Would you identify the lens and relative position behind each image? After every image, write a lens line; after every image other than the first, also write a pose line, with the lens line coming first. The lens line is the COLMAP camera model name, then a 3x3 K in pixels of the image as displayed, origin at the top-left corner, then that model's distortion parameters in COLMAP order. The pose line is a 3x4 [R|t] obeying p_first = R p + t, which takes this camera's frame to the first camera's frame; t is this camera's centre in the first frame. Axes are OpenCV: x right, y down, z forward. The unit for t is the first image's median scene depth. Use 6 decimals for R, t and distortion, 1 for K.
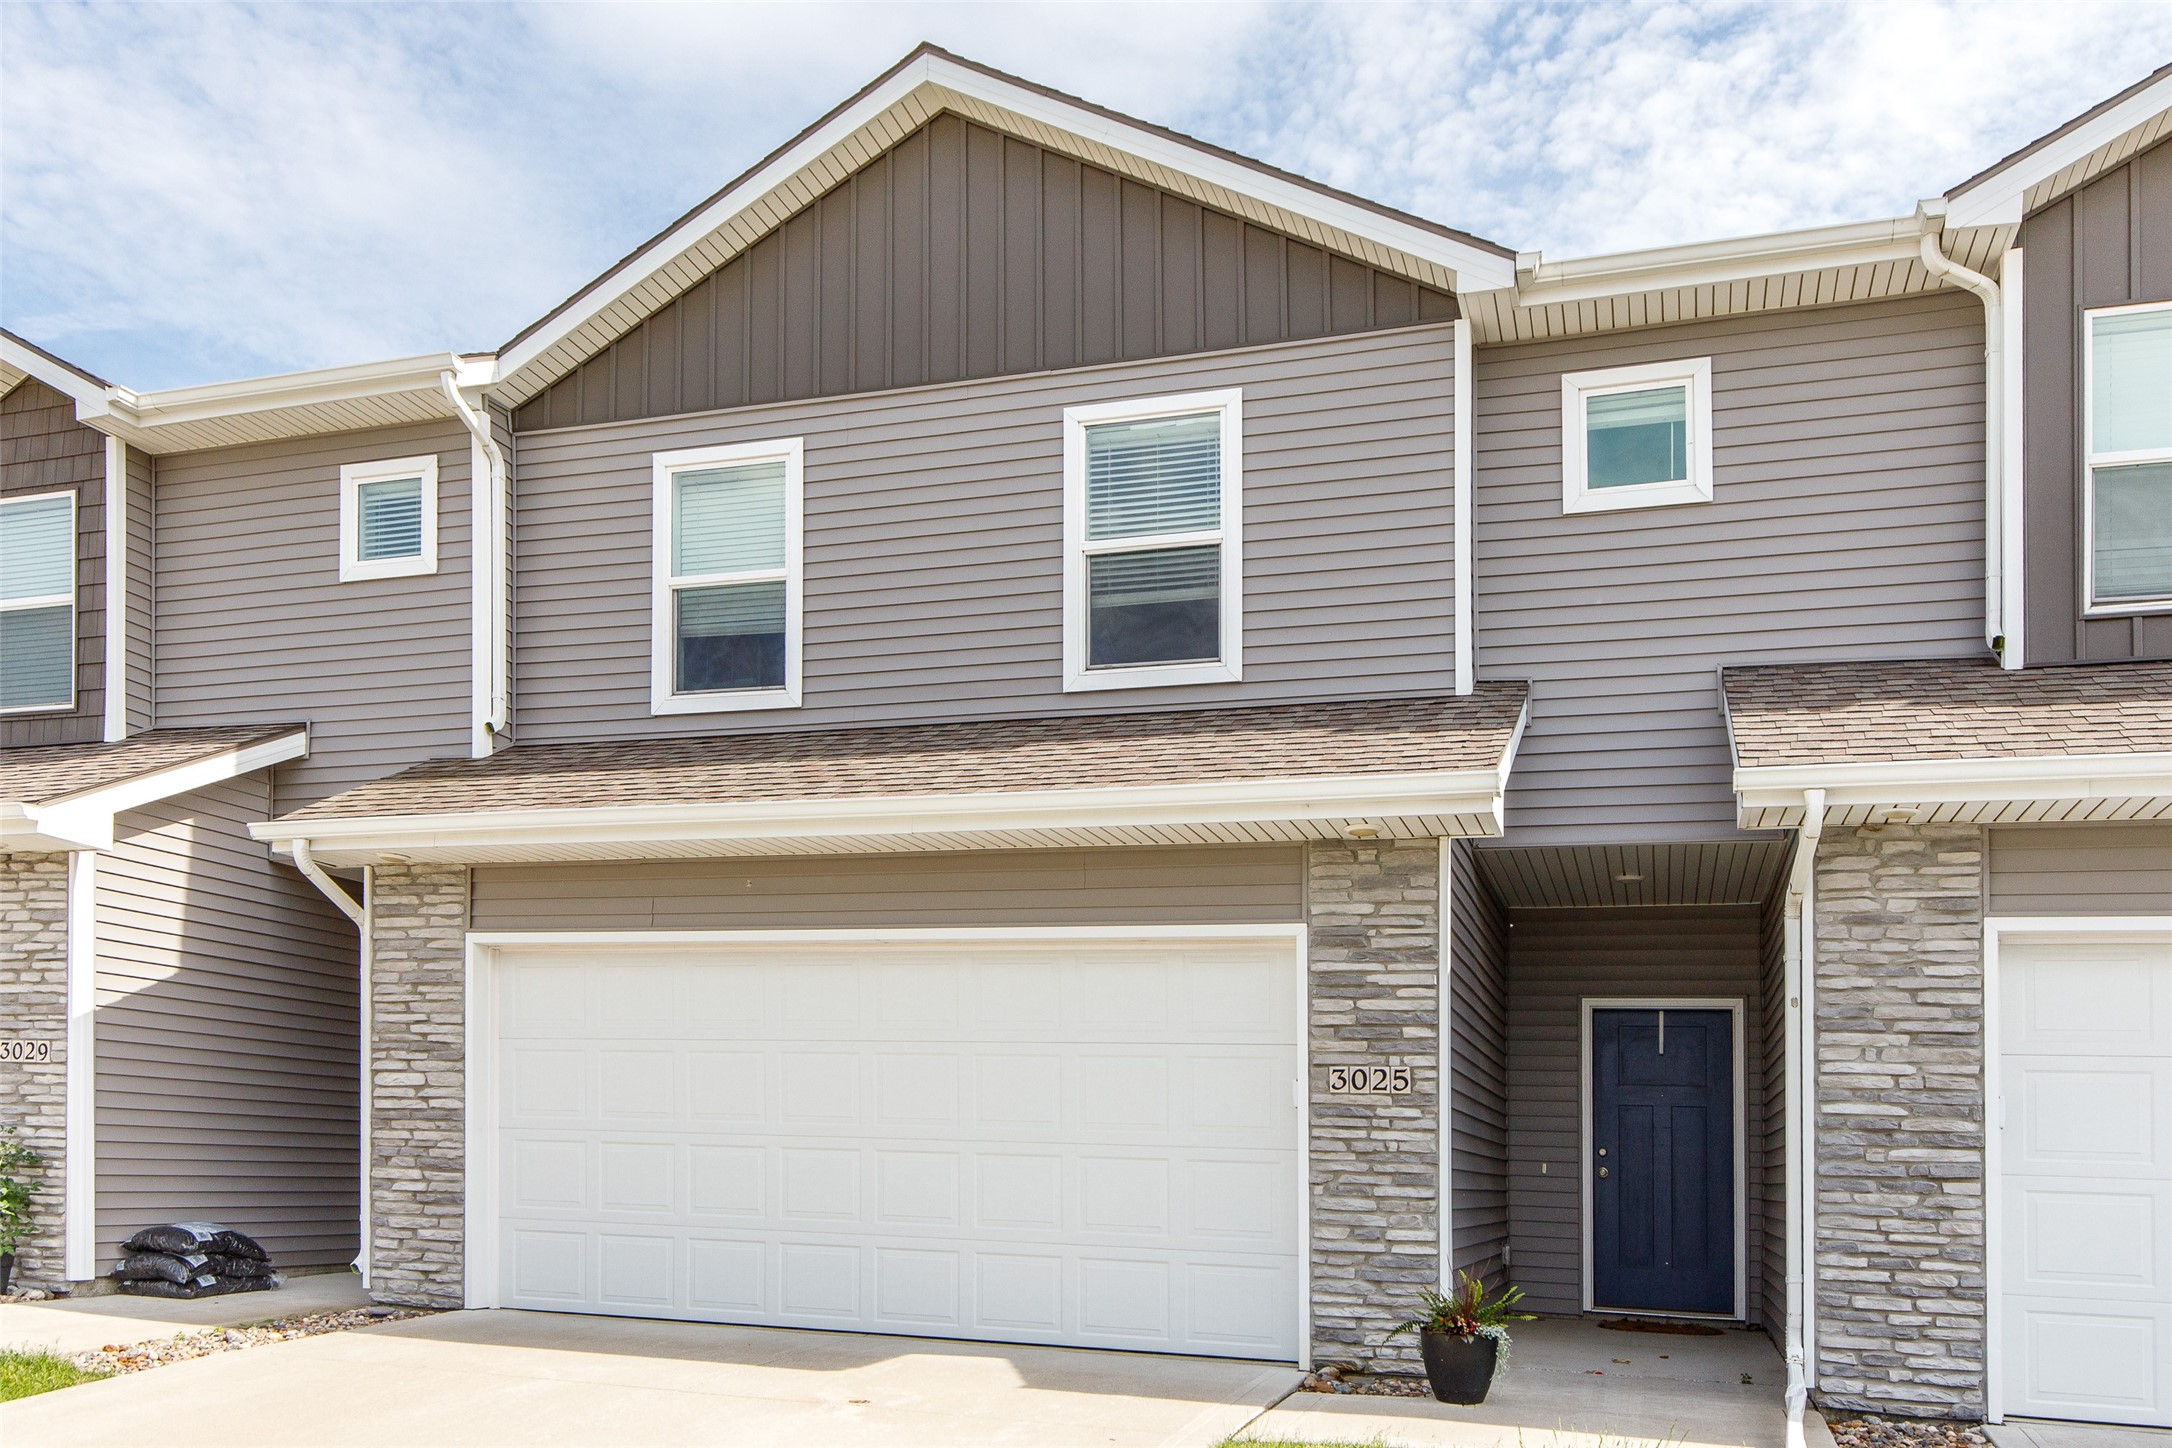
lens RADIAL K [[1478.1, 0, 1077.2], [0, 1478.1, 859.3], [0, 0, 1]] dist [0.018548, -0.006844]
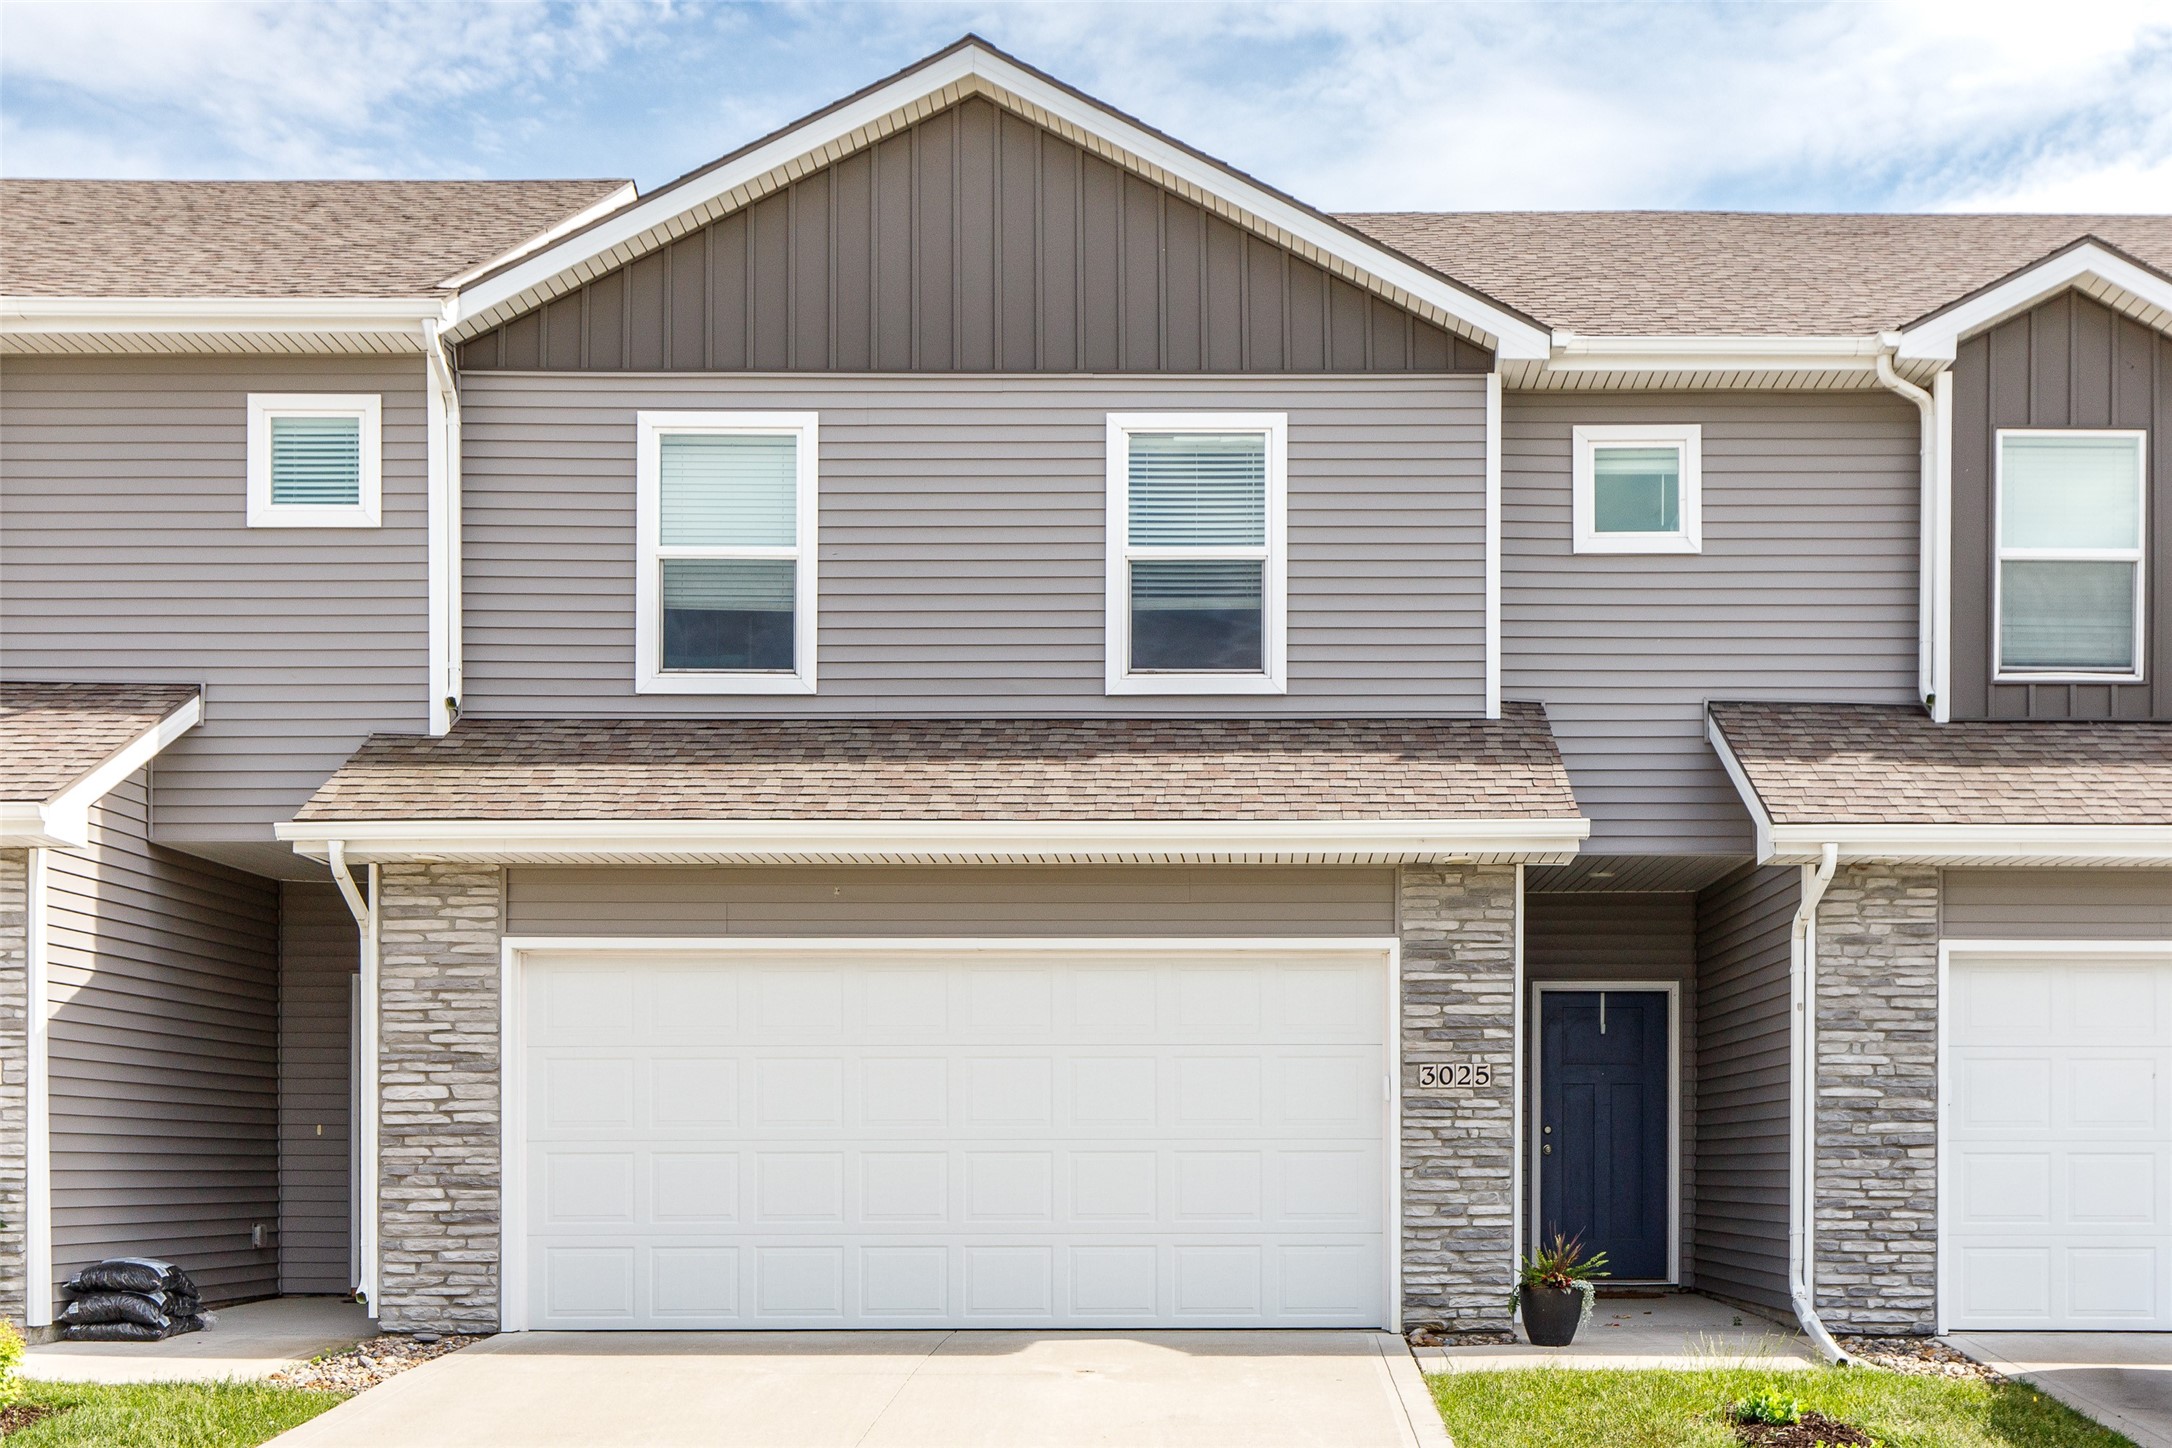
lens RADIAL K [[2074.7, 0, 1085.1], [0, 2074.7, 725.9], [0, 0, 1]] dist [0.018432, 0.000000]
pose [[0.968638, 0.017568, 0.247855, -0.399771], [-0.017495, 0.999844, -0.002495, -0.093164], [-0.247860, -0.001919, 0.968794, -0.401313]]
